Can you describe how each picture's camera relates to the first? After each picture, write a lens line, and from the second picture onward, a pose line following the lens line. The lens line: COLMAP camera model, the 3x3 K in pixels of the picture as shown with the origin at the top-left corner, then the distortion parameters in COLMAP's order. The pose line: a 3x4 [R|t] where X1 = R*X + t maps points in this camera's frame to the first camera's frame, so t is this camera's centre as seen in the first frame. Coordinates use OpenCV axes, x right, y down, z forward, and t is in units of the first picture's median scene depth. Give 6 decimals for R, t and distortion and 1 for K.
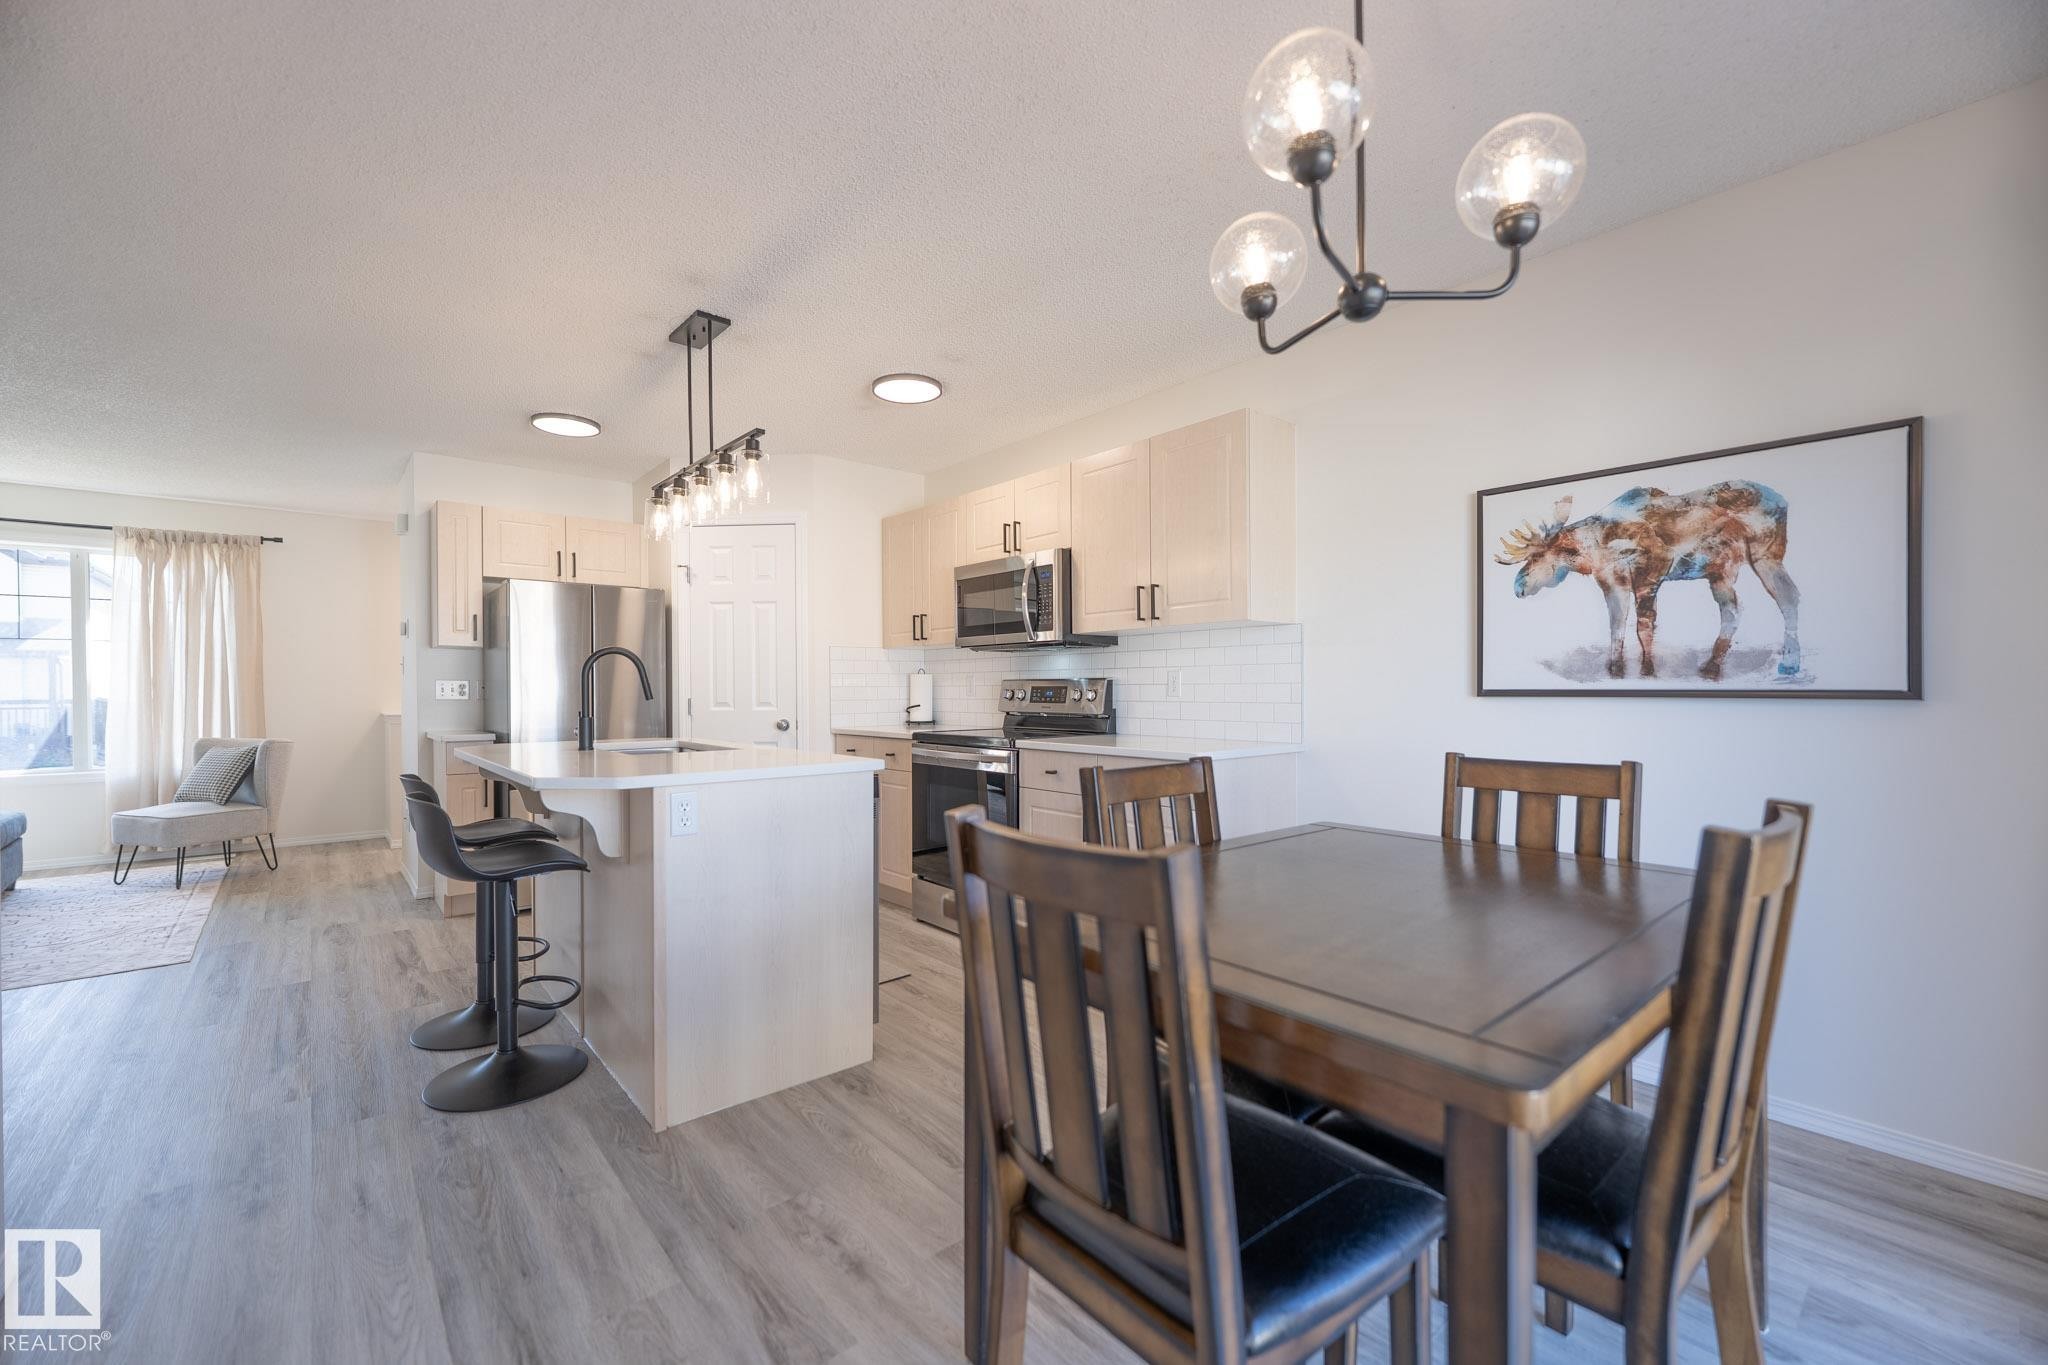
lens RADIAL K [[831.8, 0, 1012.7], [0, 831.8, 696.3], [0, 0, 1]] dist [-0.001327, 0.000289]
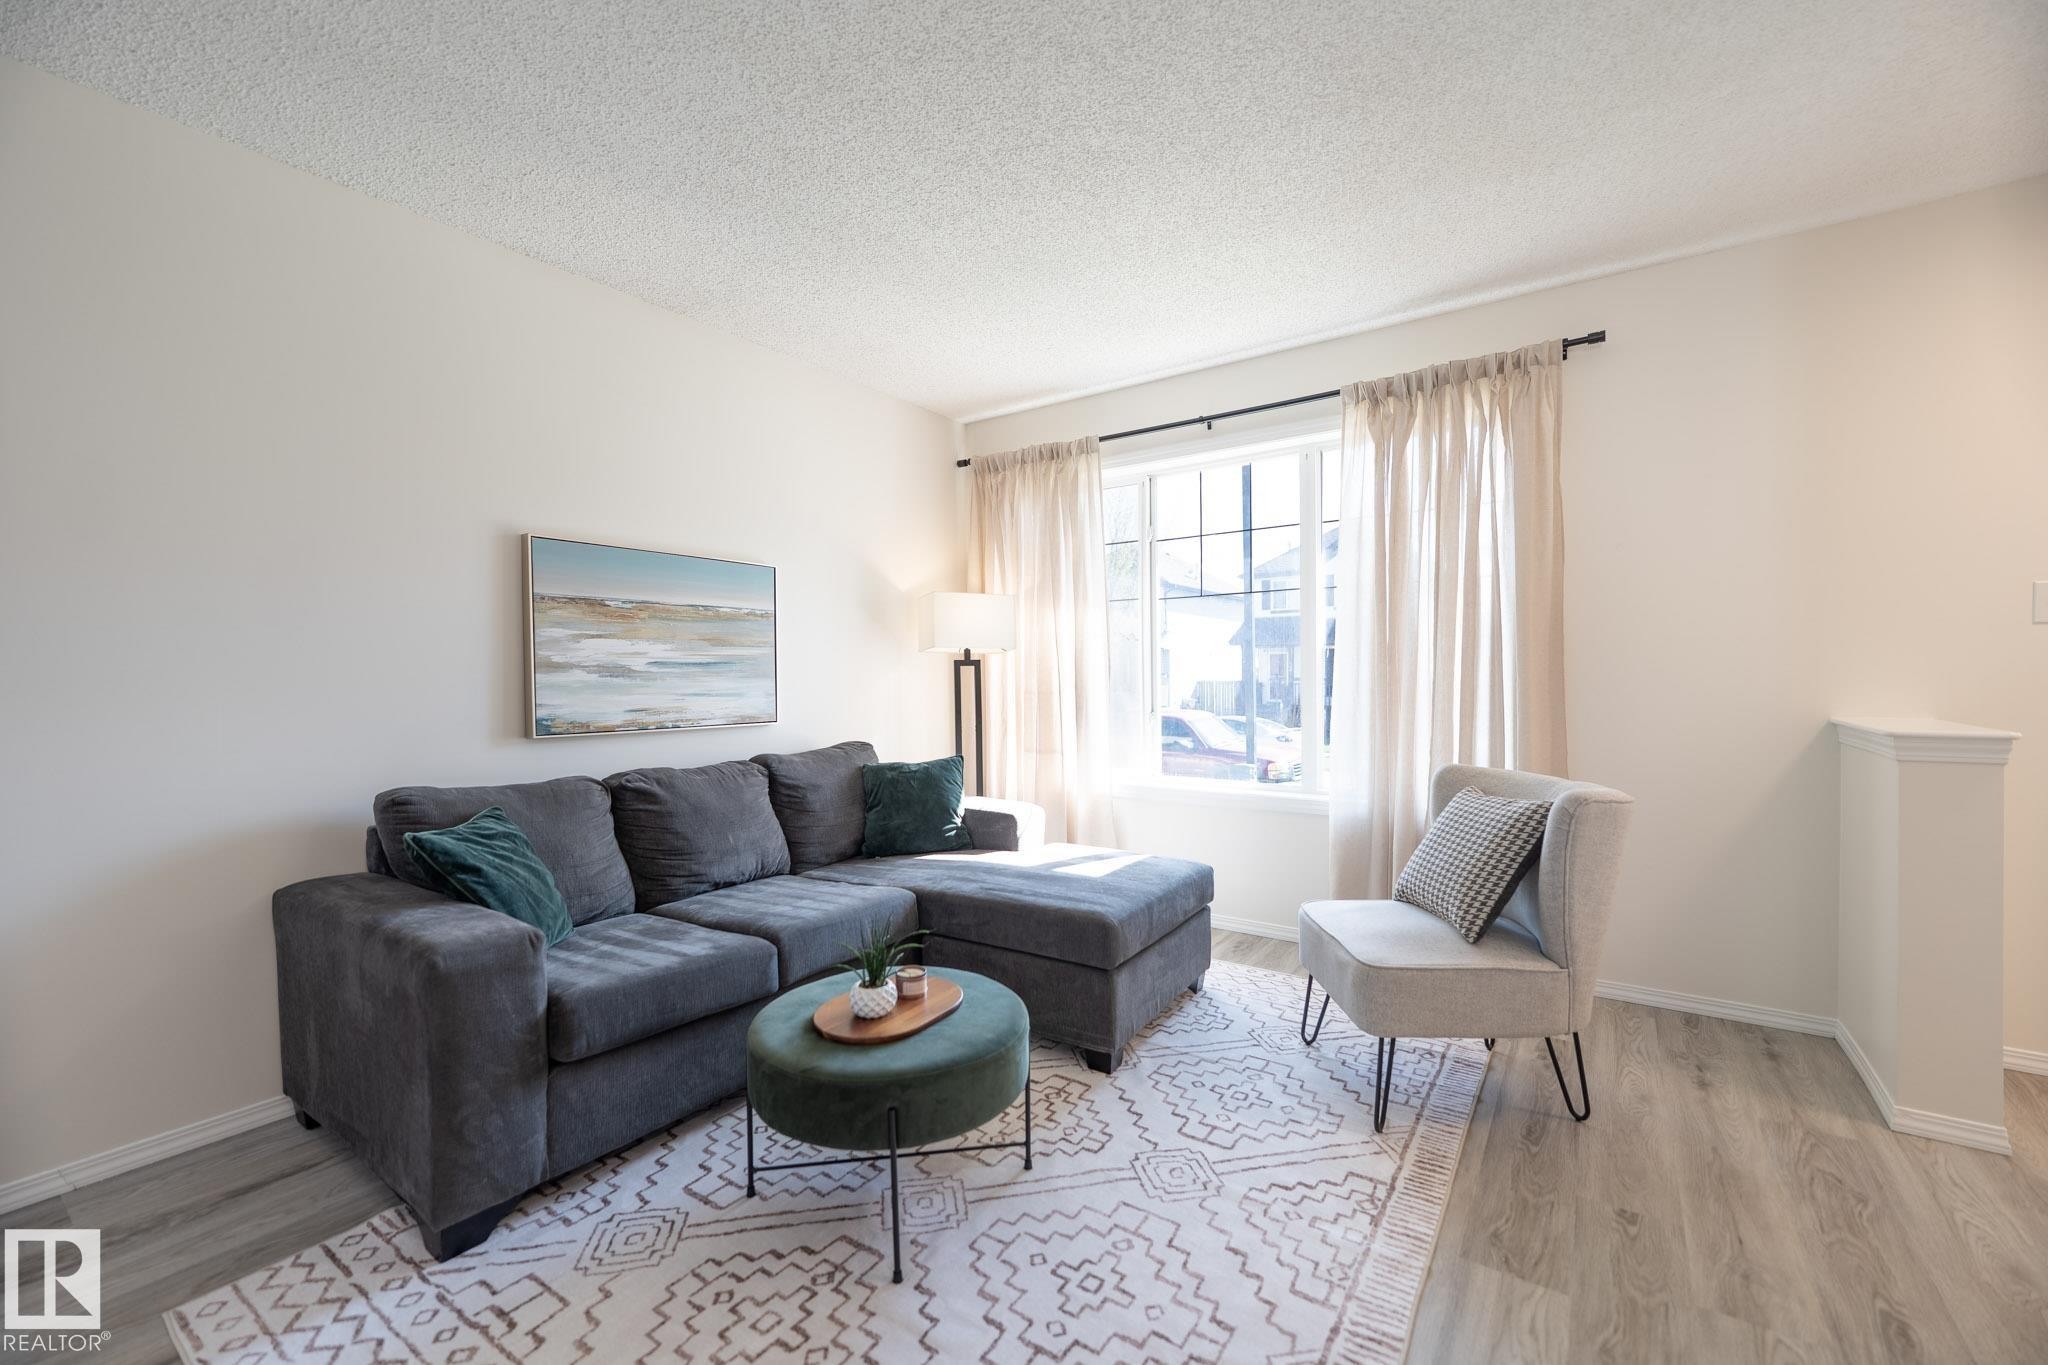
lens RADIAL K [[831.8, 0, 1018.7], [0, 831.8, 688.7], [0, 0, 1]] dist [-0.001327, 0.000289]
pose [[0.251305, 0.006339, -0.967887, -0.894812], [-0.006768, 0.999966, 0.004791, 0.011419], [0.967884, 0.005347, 0.251339, 0.995726]]
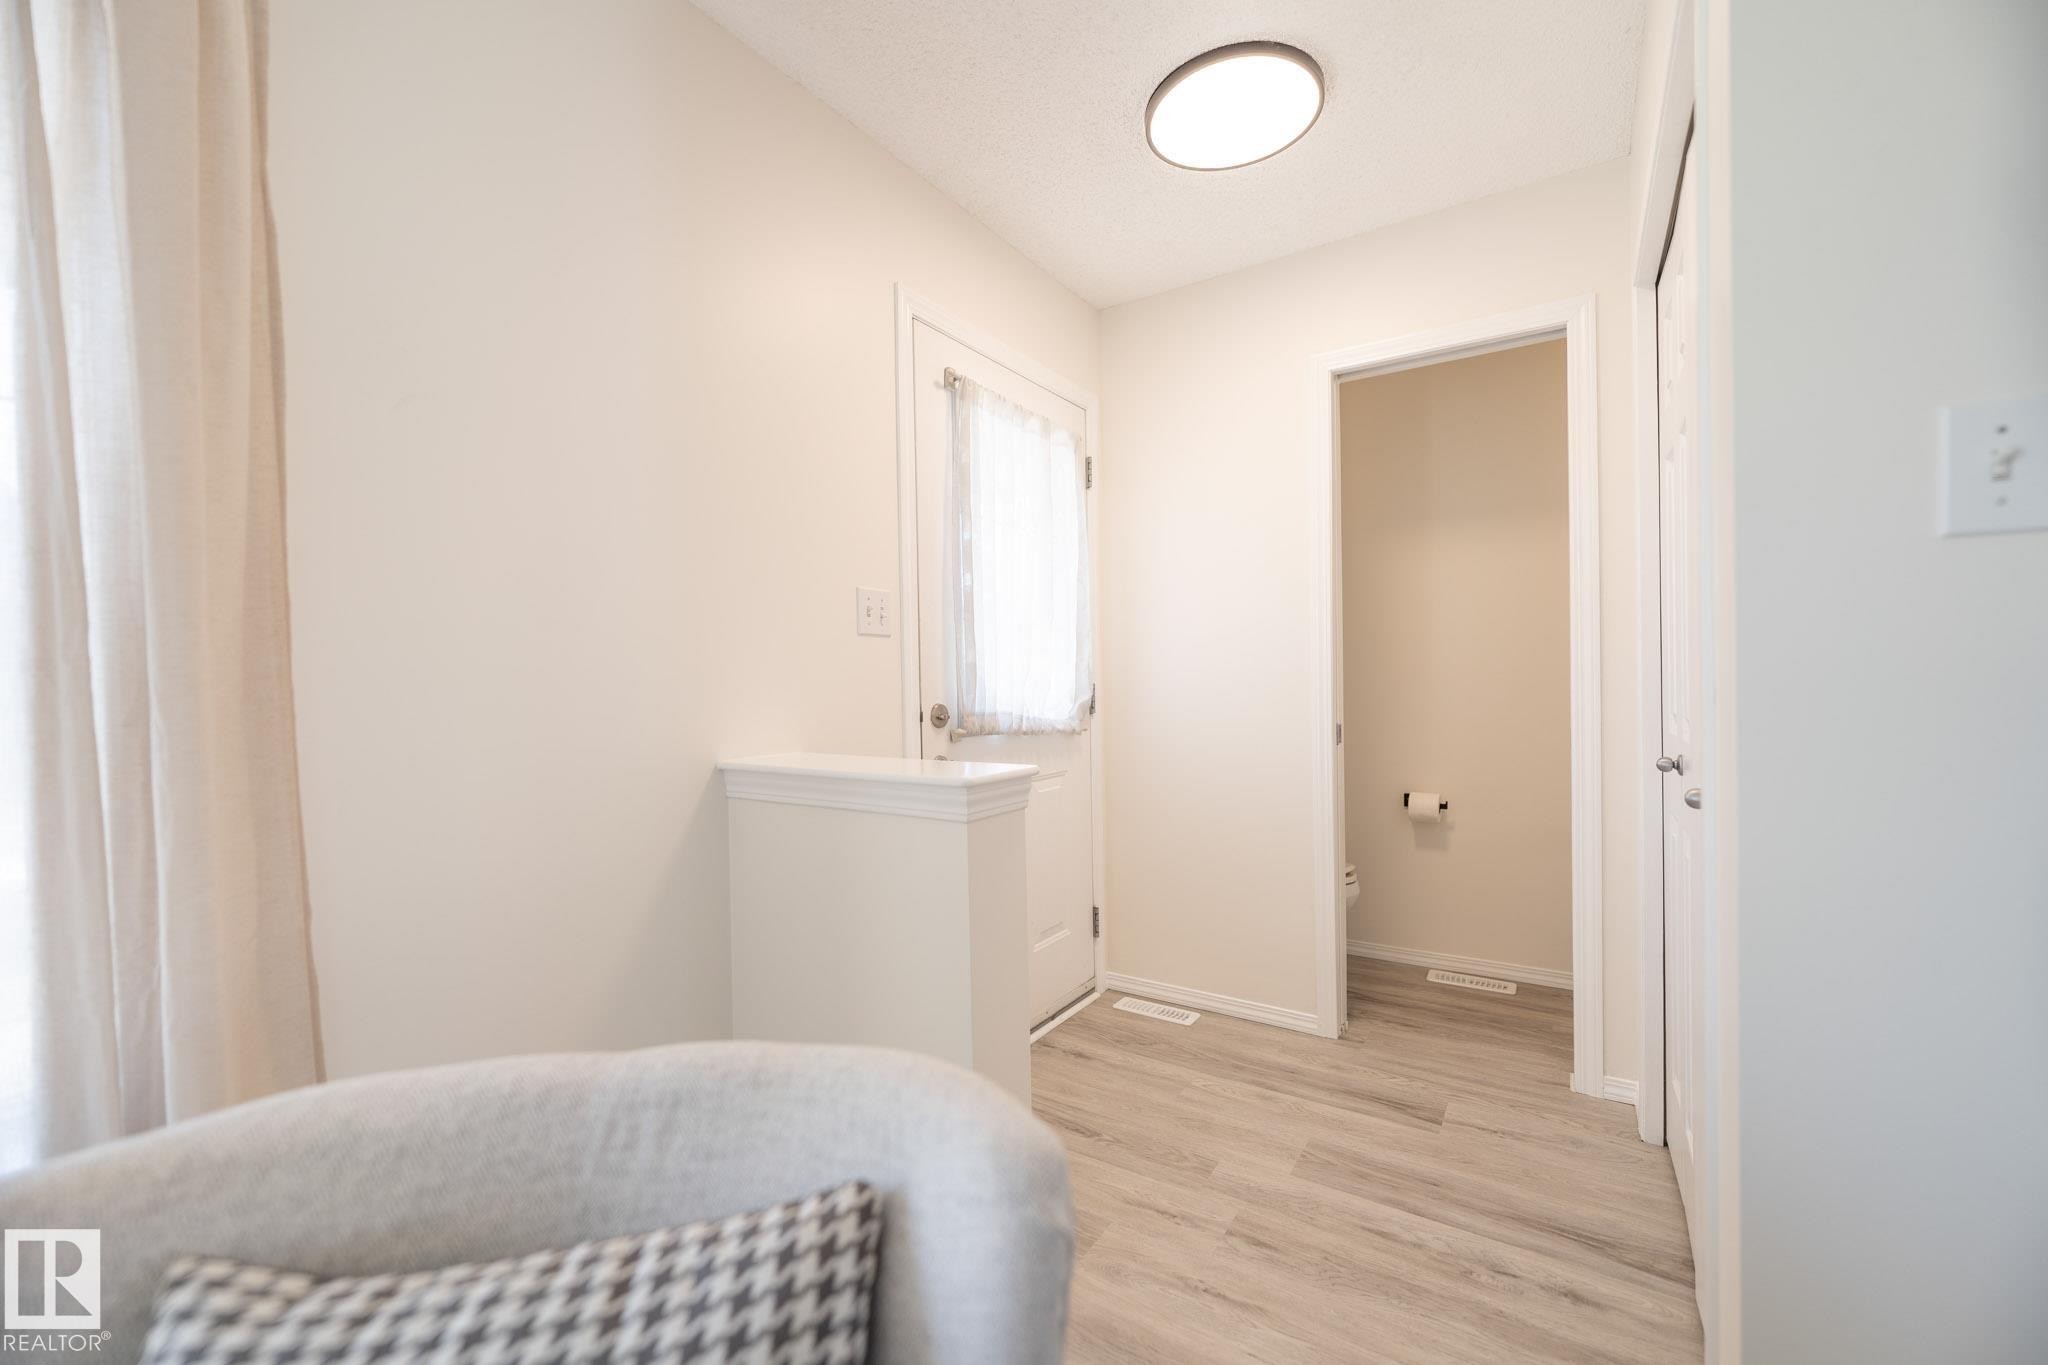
lens RADIAL K [[831.8, 0, 1025.2], [0, 831.8, 695.1], [0, 0, 1]] dist [-0.001327, 0.000289]
pose [[0.960425, -0.014168, 0.278177, -1.378678], [0.016104, 0.999859, -0.004676, 0.002585], [-0.278071, 0.008970, 0.960519, 1.348613]]
